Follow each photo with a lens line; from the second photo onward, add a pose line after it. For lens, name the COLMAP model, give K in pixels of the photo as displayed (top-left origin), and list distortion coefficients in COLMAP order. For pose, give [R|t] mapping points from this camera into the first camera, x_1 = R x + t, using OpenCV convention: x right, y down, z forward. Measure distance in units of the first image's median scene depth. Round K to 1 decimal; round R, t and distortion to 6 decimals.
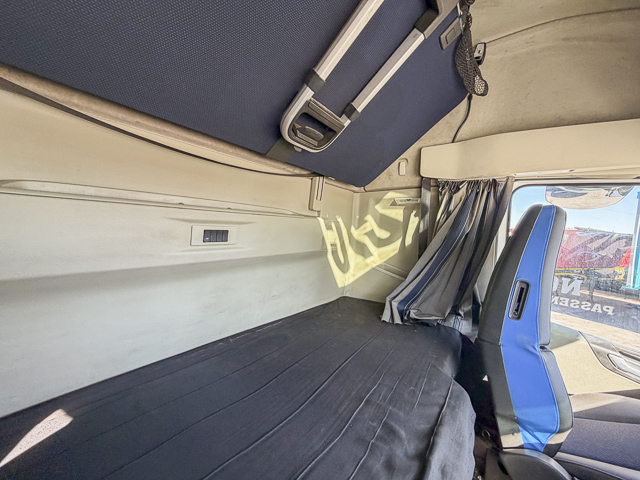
lens RADIAL K [[255.0, 0, 318.0], [0, 255.0, 239.5], [0, 0, 1]] dist [-0.001266, -0.000115]
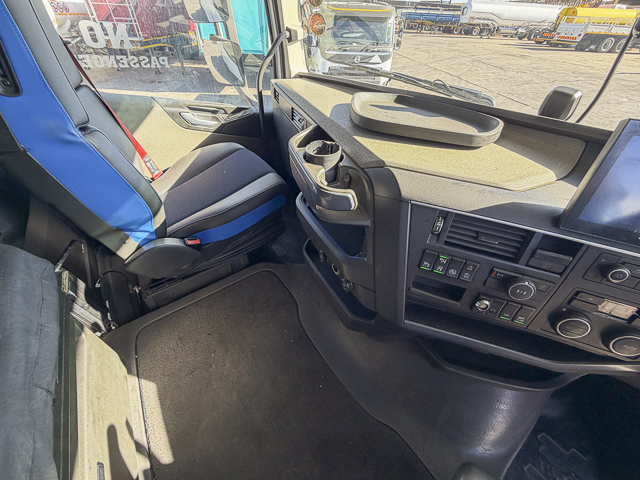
lens RADIAL K [[255.0, 0, 318.0], [0, 255.0, 239.5], [0, 0, 1]] dist [-0.001266, -0.000115]
pose [[0.330439, -0.654850, 0.679692, 0.391898], [0.018181, 0.724427, 0.689111, 0.162996], [-0.943652, -0.215352, 0.251285, 0.155022]]
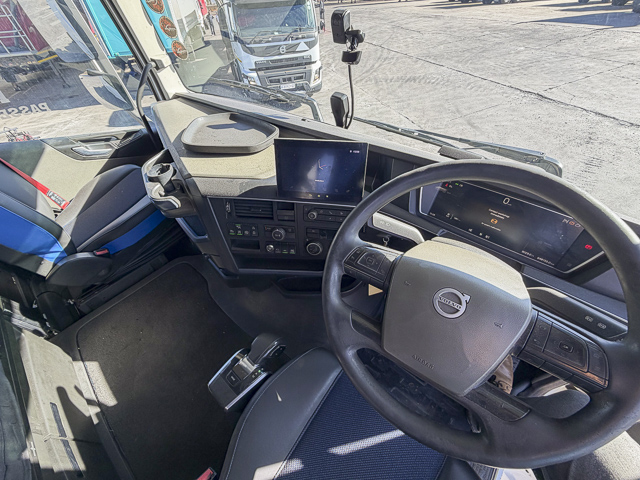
lens RADIAL K [[255.0, 0, 318.0], [0, 255.0, 239.5], [0, 0, 1]] dist [-0.001266, -0.000115]
pose [[0.104816, -0.737871, 0.666754, 0.211555], [0.087742, 0.674694, 0.732864, -0.036260], [-0.990613, -0.018314, 0.135461, -0.376698]]
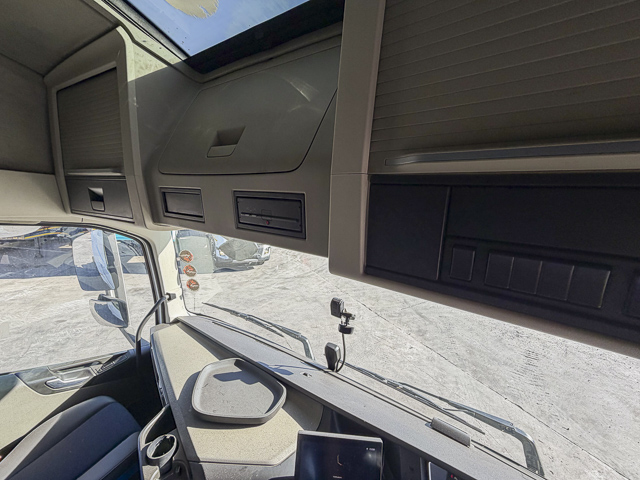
lens RADIAL K [[255.0, 0, 318.0], [0, 255.0, 239.5], [0, 0, 1]] dist [-0.001266, -0.000115]
pose [[-0.010187, -0.184343, 0.982809, 0.211898], [-0.014345, 0.982786, 0.184190, -0.472377], [-0.999845, -0.012222, -0.012656, -0.190408]]
